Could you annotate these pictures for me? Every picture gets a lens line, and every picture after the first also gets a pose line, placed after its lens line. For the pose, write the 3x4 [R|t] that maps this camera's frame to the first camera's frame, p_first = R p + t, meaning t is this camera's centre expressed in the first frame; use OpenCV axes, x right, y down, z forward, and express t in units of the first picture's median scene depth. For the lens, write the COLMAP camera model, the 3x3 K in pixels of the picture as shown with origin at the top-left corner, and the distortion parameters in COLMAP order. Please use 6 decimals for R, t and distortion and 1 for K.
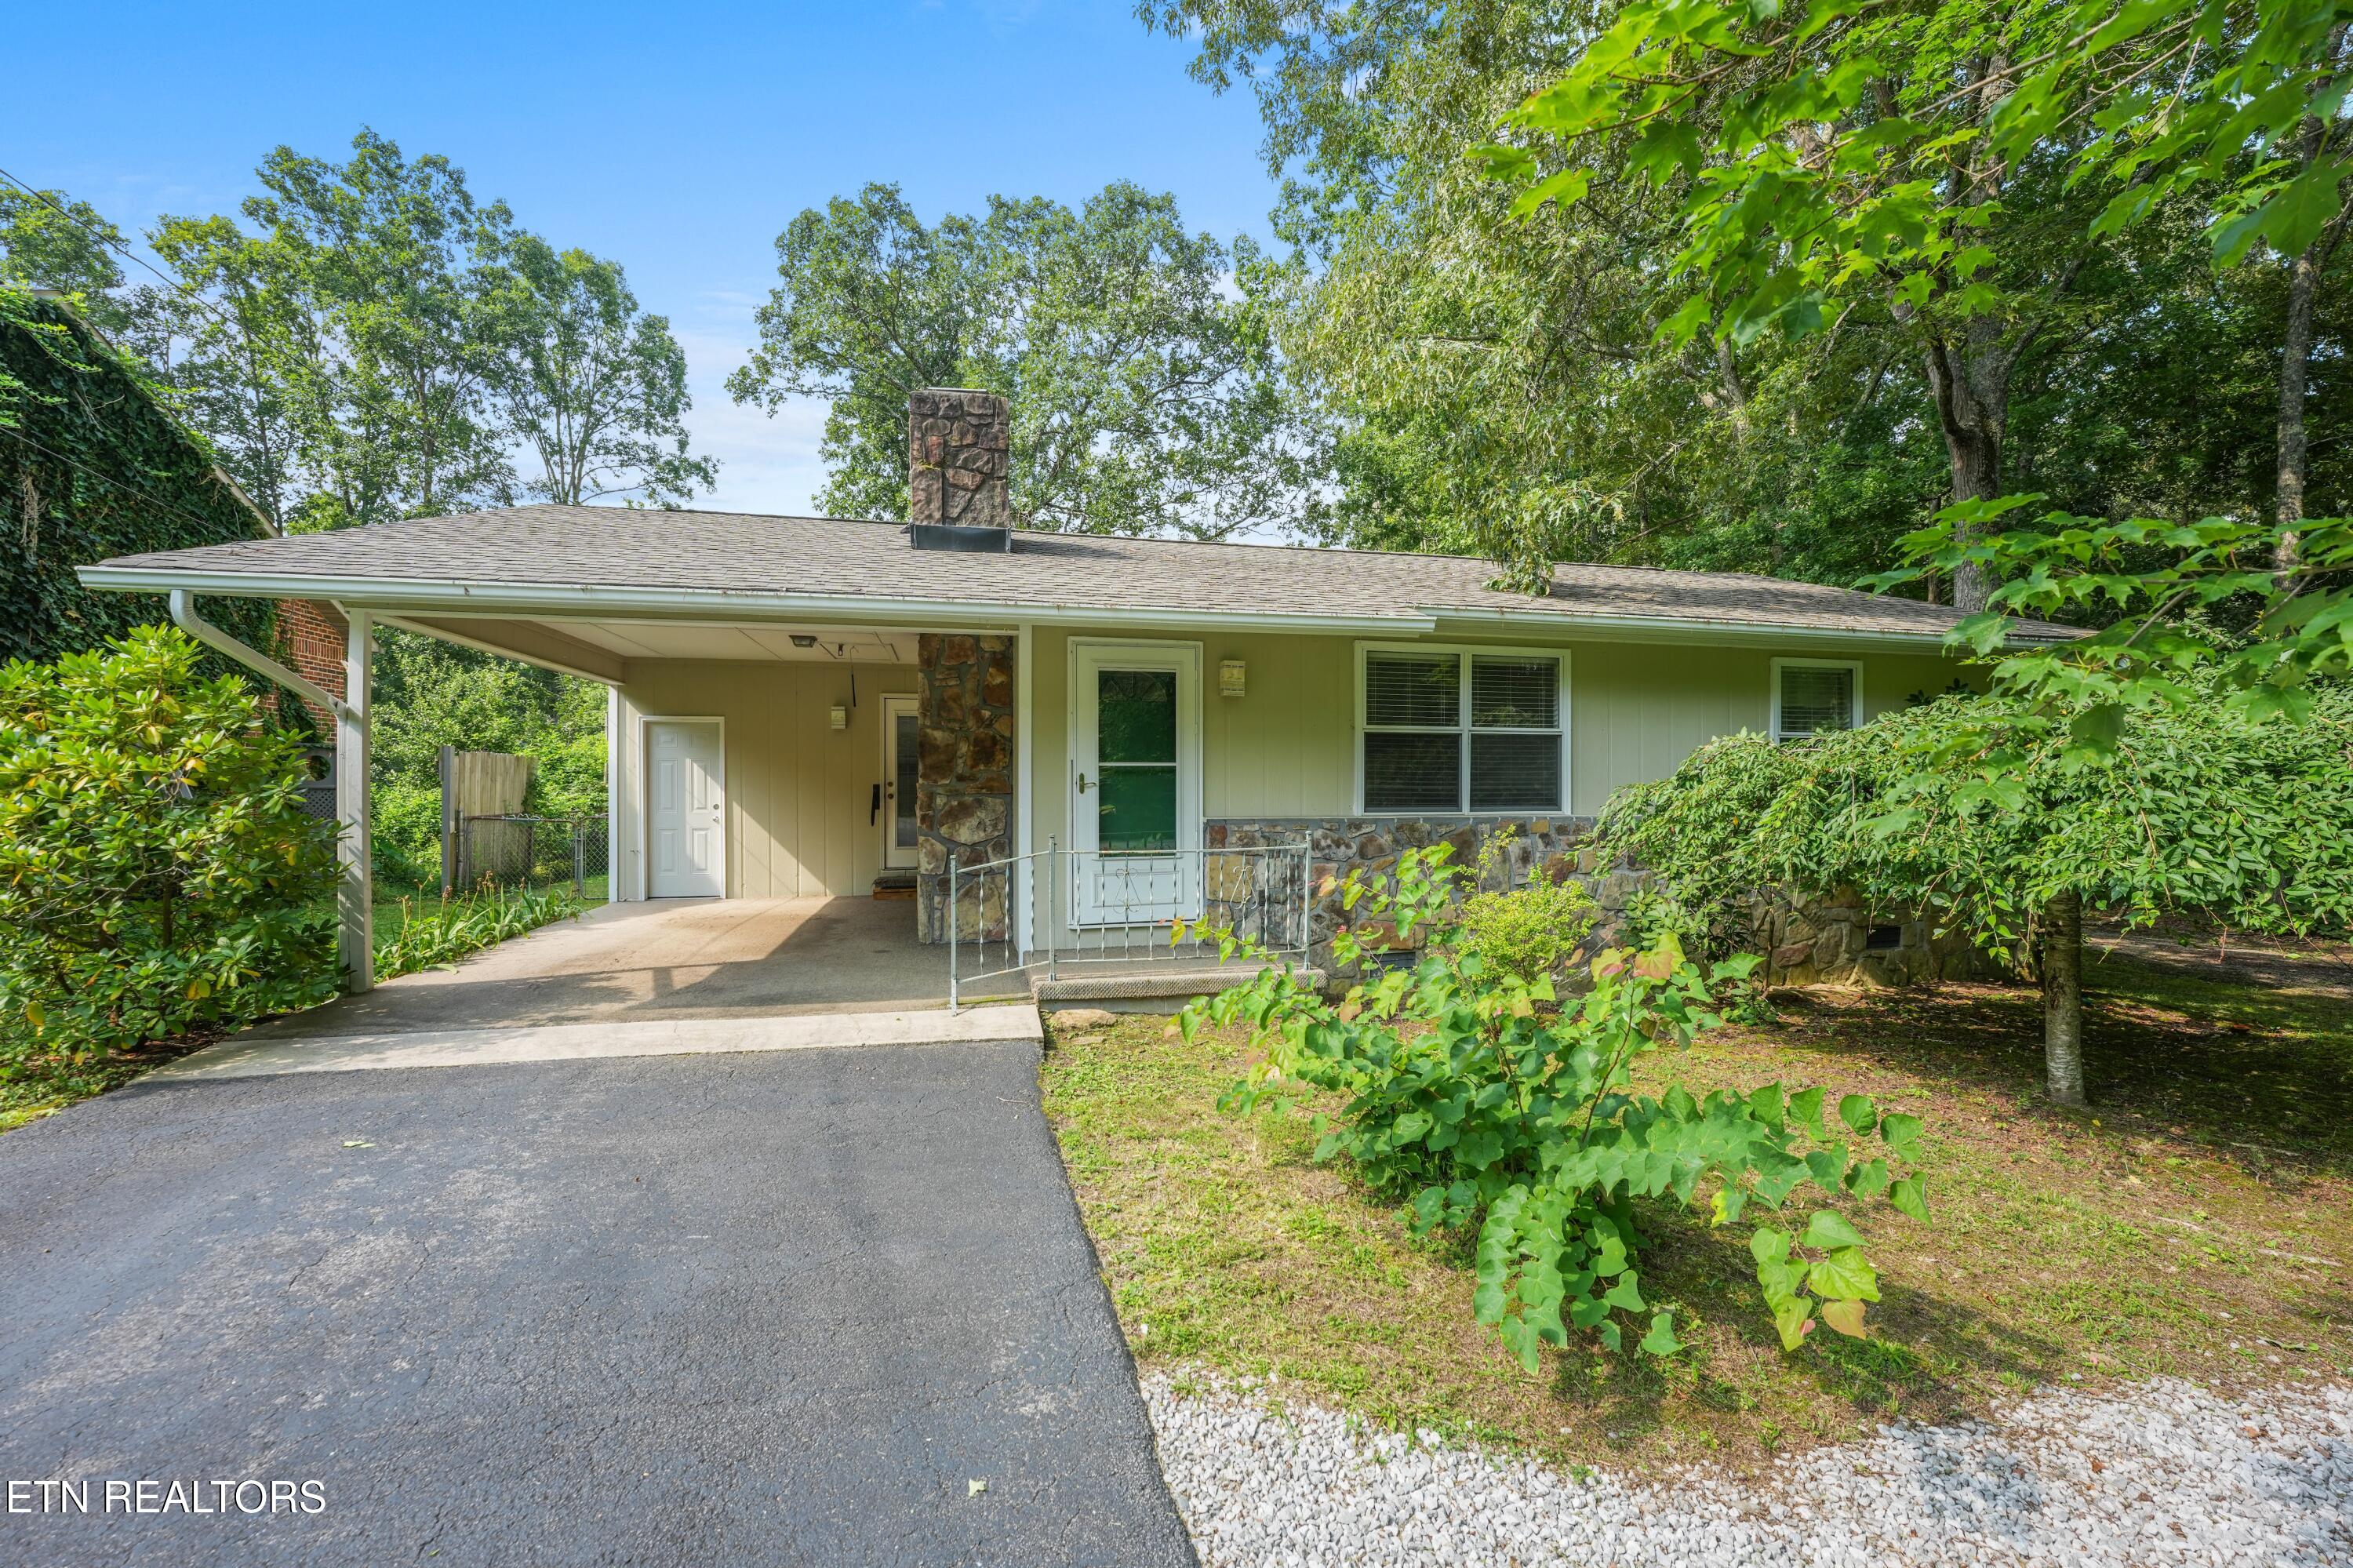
lens RADIAL K [[983.0, 0, 1188.3], [0, 983.0, 783.8], [0, 0, 1]] dist [-0.002260, -0.000079]
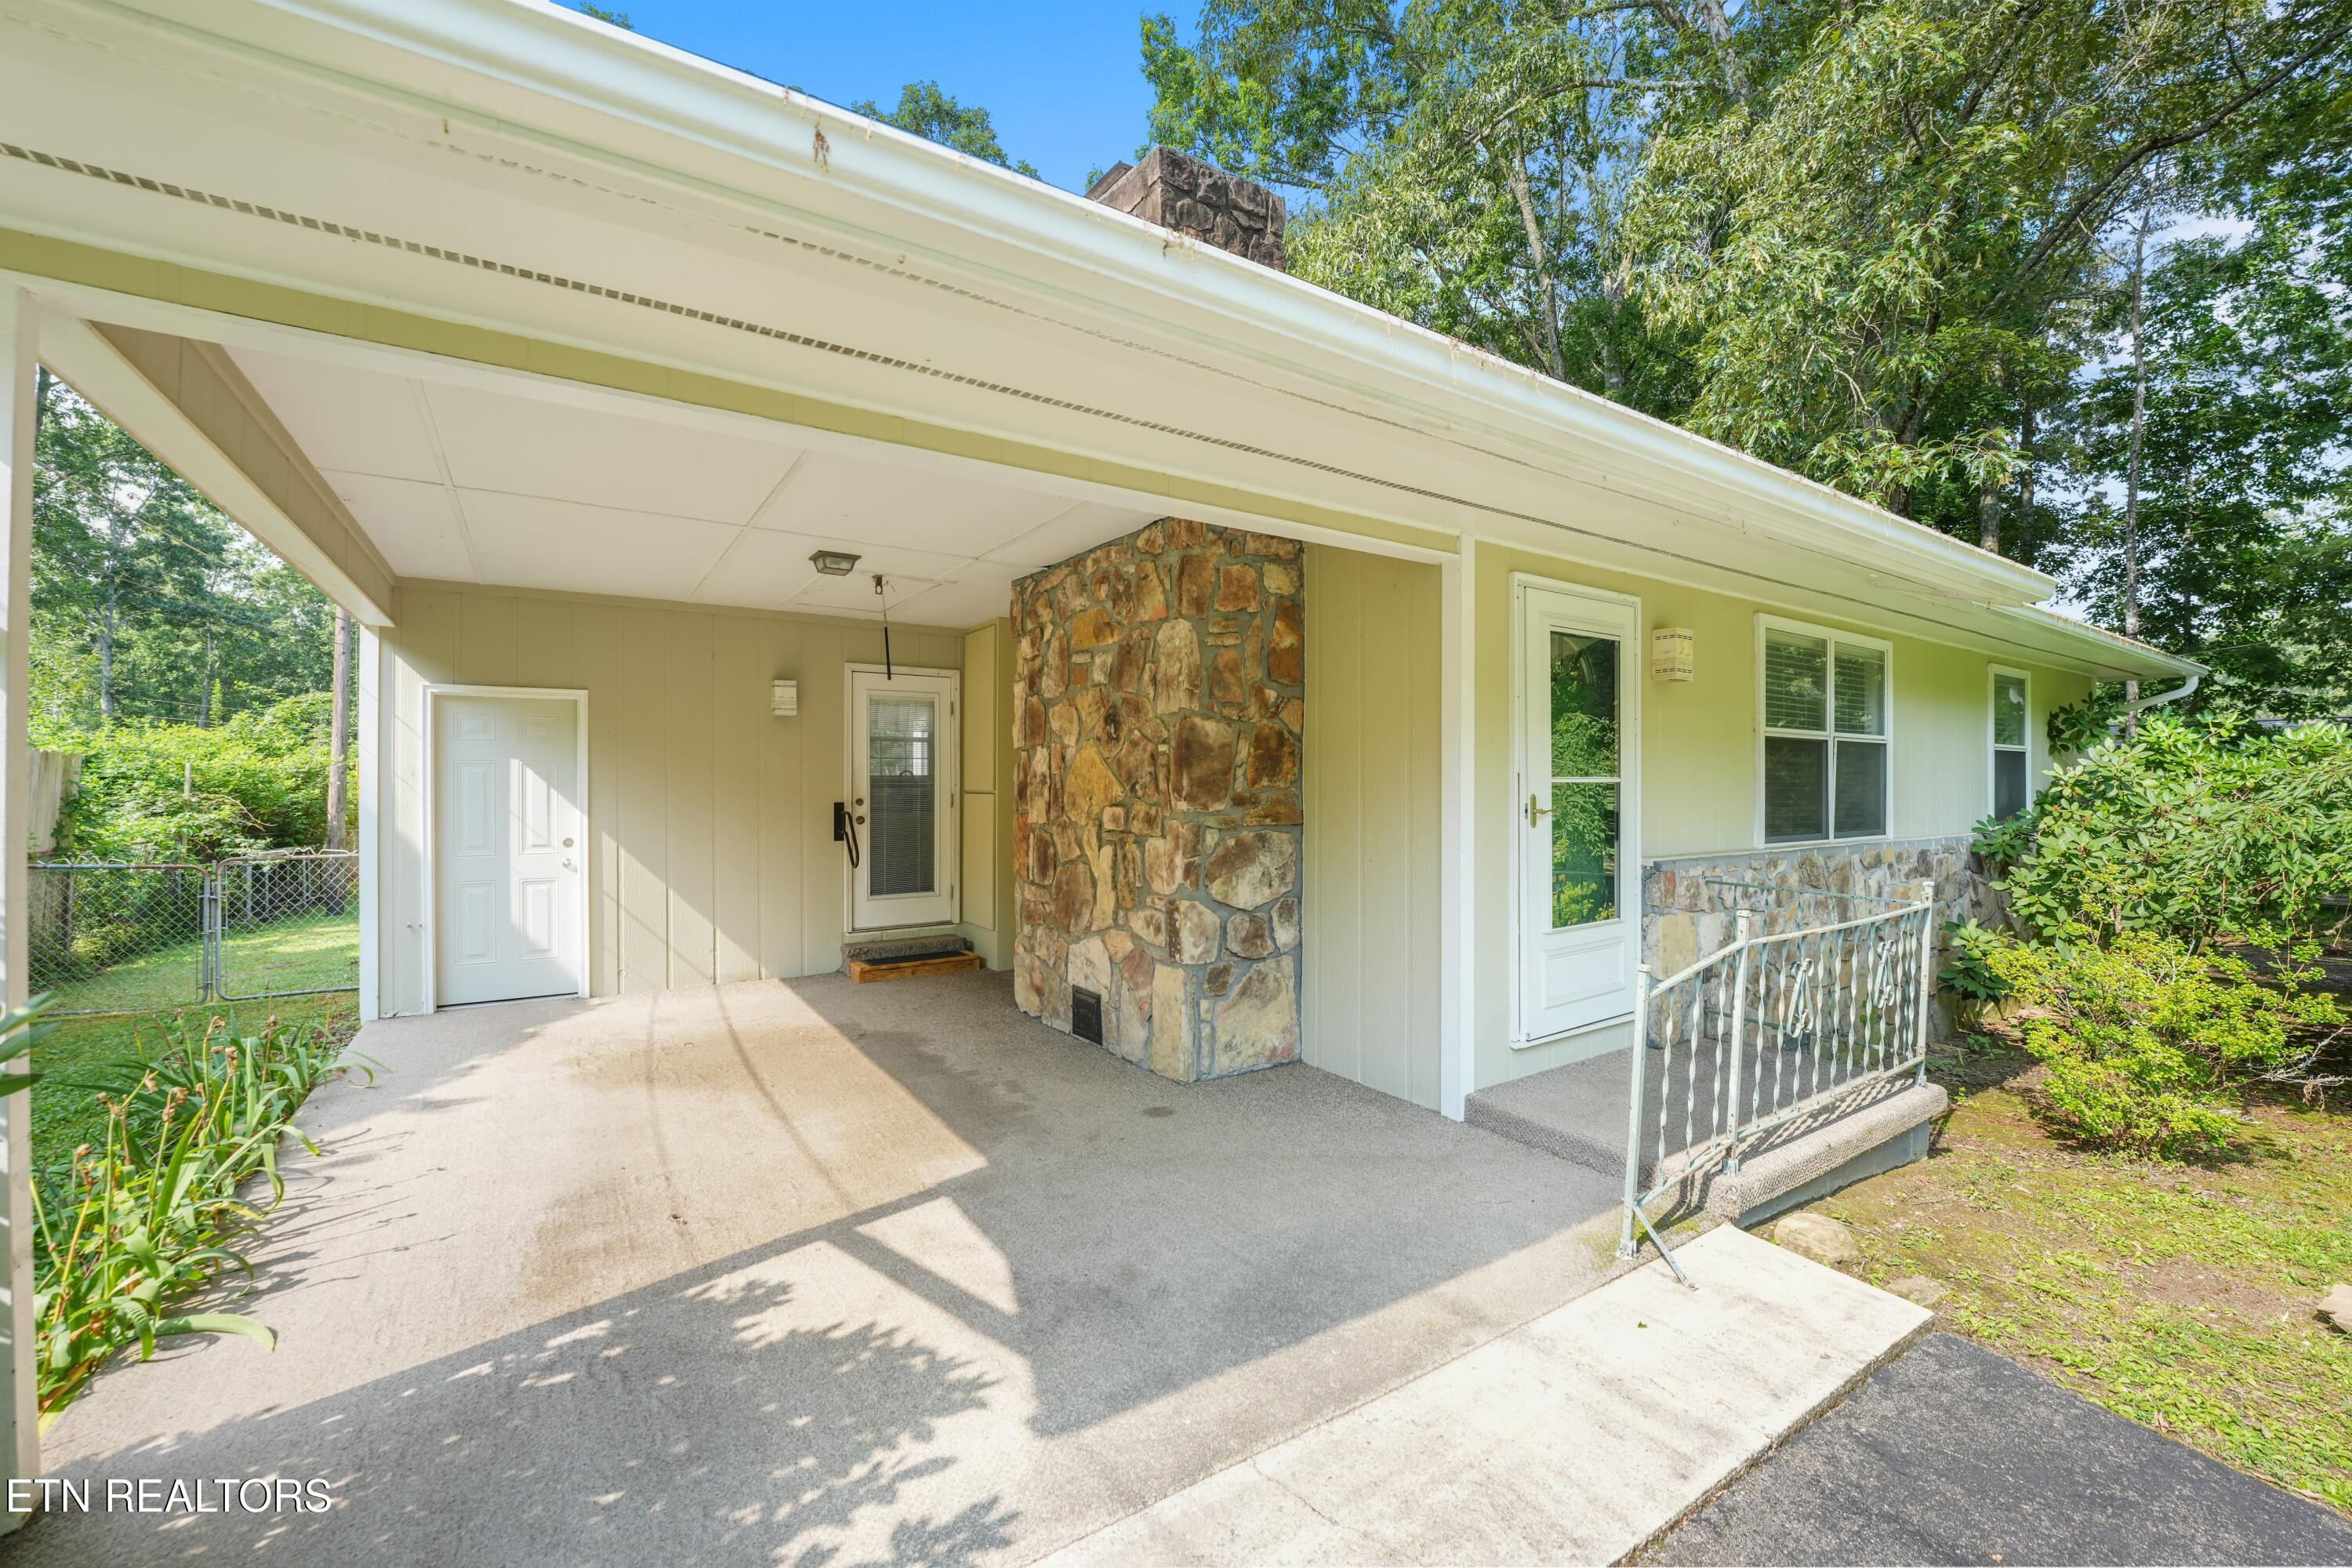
lens RADIAL K [[949.7, 0, 1176.0], [0, 949.7, 784.0], [0, 0, 1]] dist [-0.020447, -0.000179]
pose [[0.931647, -0.000159, 0.363365, -0.477757], [0.000697, 0.999999, -0.001349, -0.015042], [-0.363364, 0.001510, 0.931646, 0.471276]]
